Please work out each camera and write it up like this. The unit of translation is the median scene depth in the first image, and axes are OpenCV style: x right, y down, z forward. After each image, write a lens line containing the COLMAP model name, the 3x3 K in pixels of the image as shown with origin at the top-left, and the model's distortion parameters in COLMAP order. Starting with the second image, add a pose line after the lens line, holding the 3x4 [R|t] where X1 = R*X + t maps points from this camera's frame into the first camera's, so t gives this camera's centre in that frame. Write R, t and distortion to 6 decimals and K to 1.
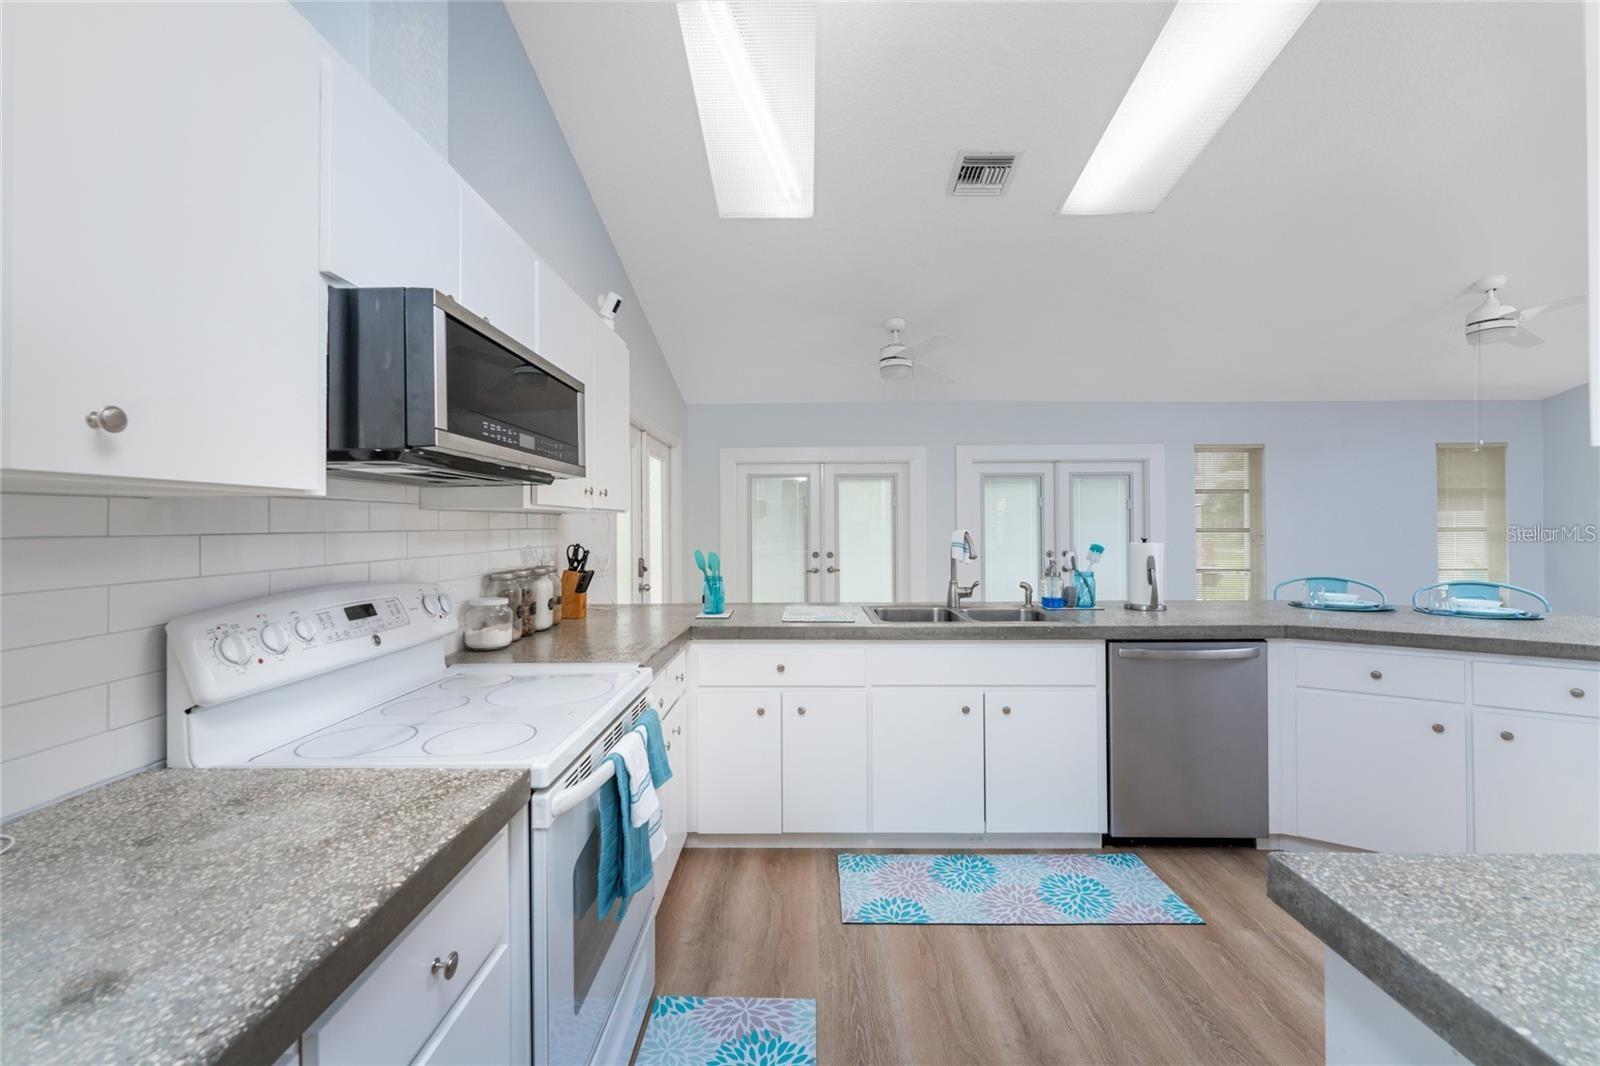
lens RADIAL K [[640.0, 0, 802.7], [0, 640.0, 525.8], [0, 0, 1]] dist [-0.000142, -0.000003]
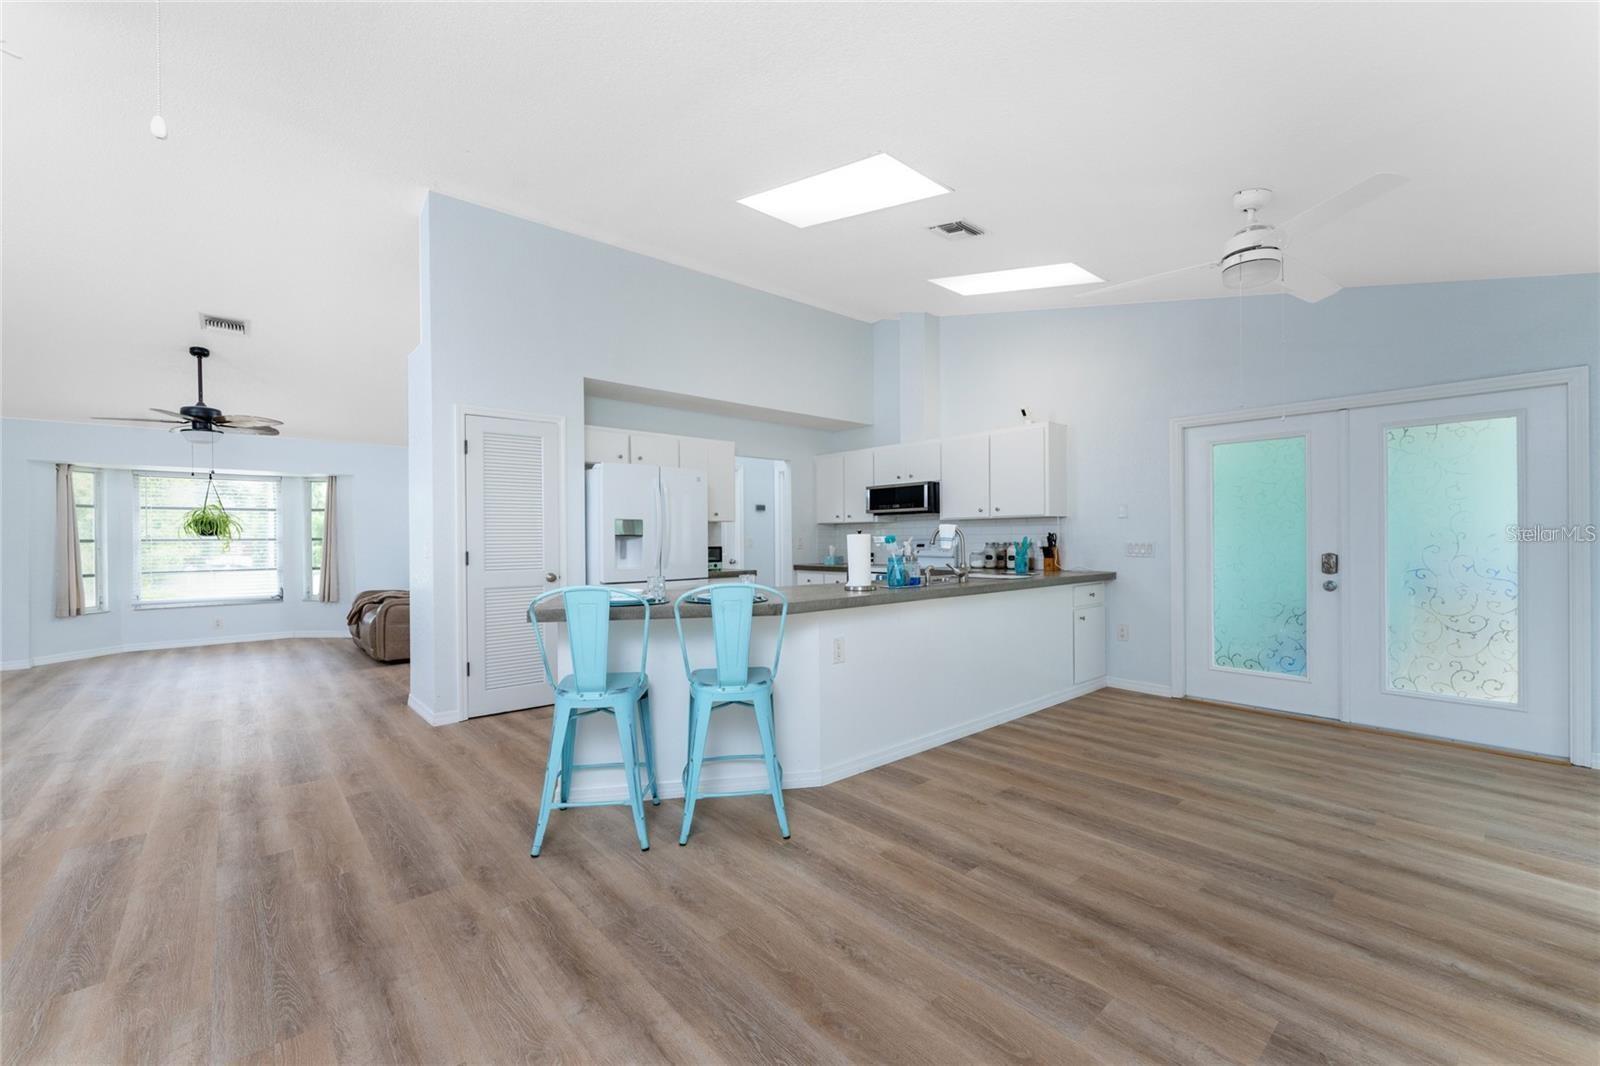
lens RADIAL K [[645.4, 0, 804.8], [0, 645.4, 539.5], [0, 0, 1]] dist [0.001119, 0.000137]
pose [[-0.729520, 0.009932, -0.683887, 1.273710], [0.009391, 0.999946, 0.004504, 0.027405], [0.683895, -0.003136, -0.729574, 1.604414]]
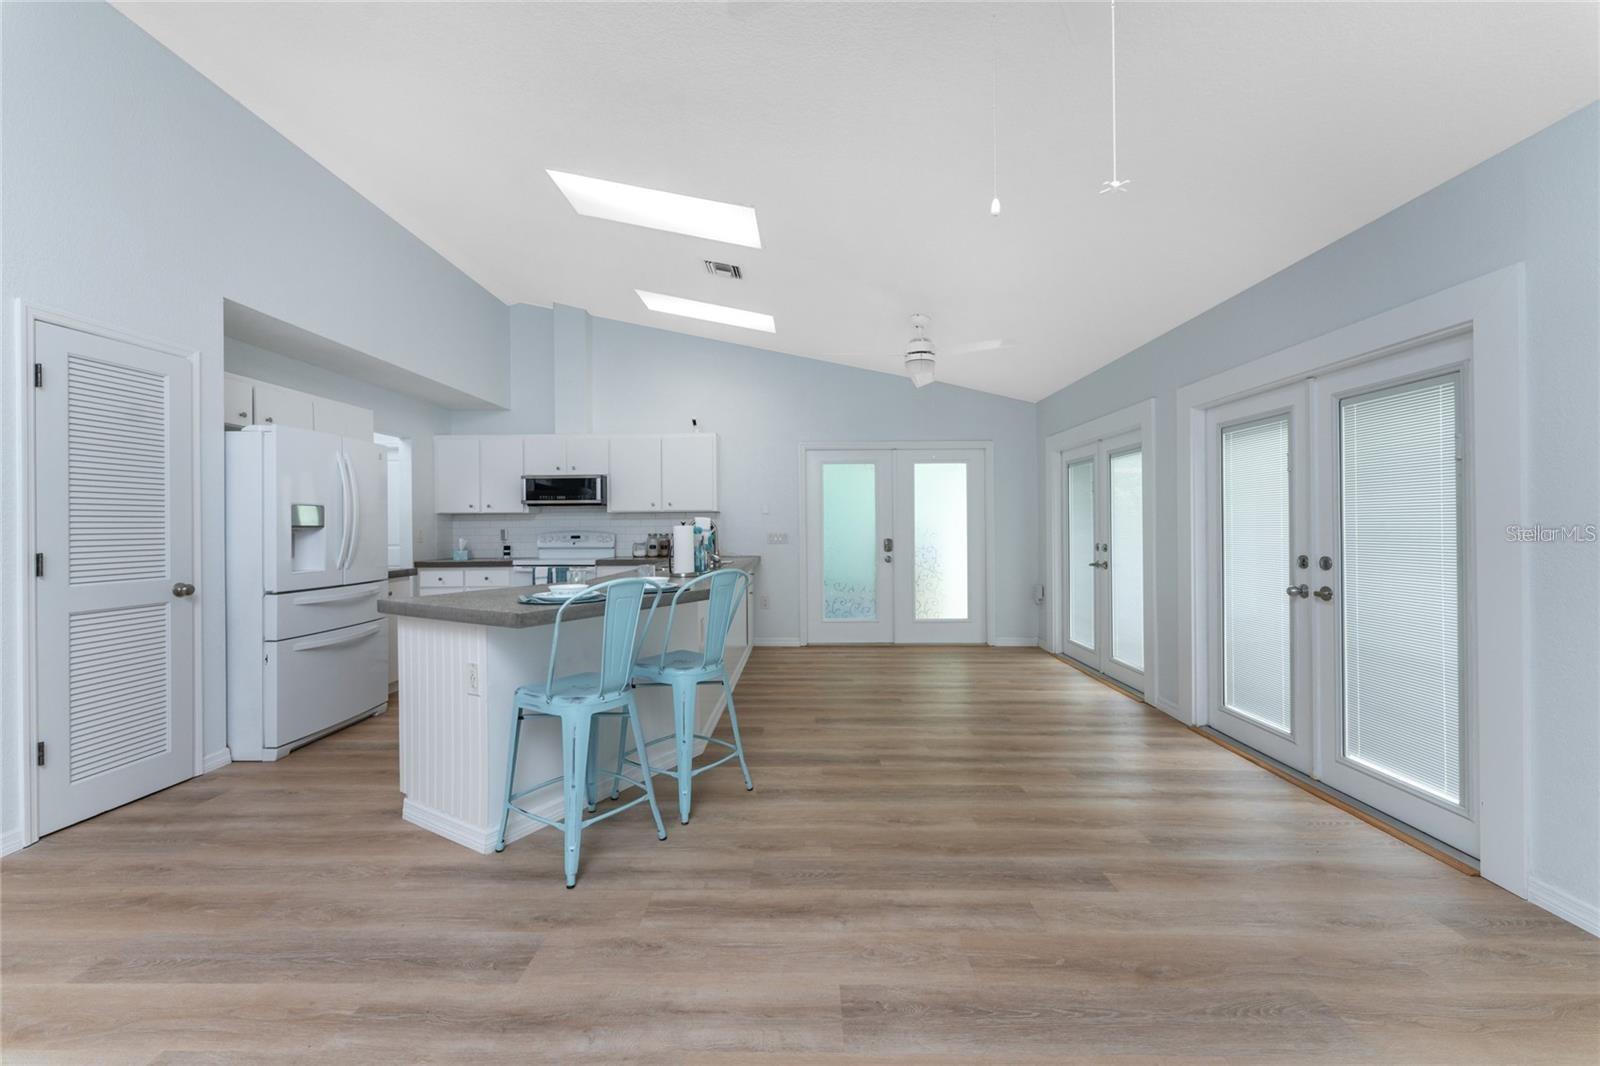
lens RADIAL K [[640.0, 0, 802.7], [0, 640.0, 525.8], [0, 0, 1]] dist [-0.000142, -0.000003]
pose [[0.013229, 0.002140, -0.999910, 1.644217], [0.006777, 0.999975, 0.002230, 0.023252], [0.999890, -0.006806, 0.013214, 1.090082]]
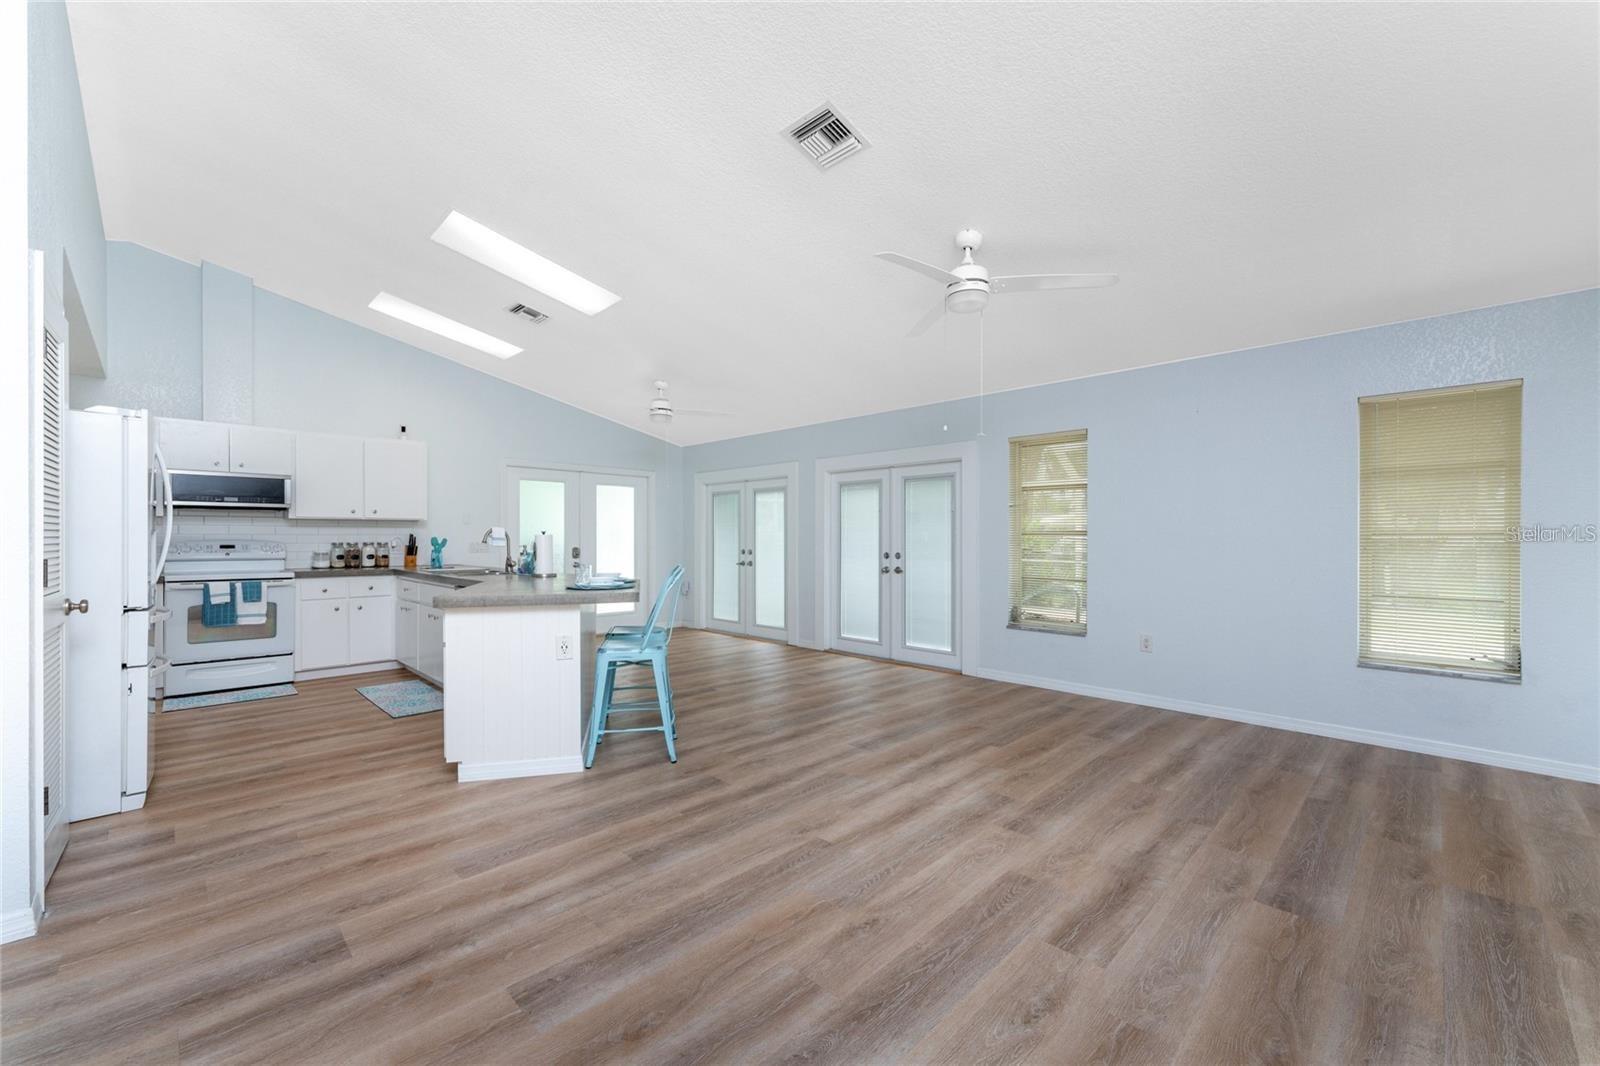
lens RADIAL K [[625.0, 0, 802.4], [0, 625.0, 544.5], [0, 0, 1]] dist [-0.015728, 0.000013]
pose [[0.728363, 0.012055, -0.685085, 1.823106], [-0.003849, 0.999901, 0.013503, 0.025044], [0.685180, -0.007199, 0.728338, 0.285355]]
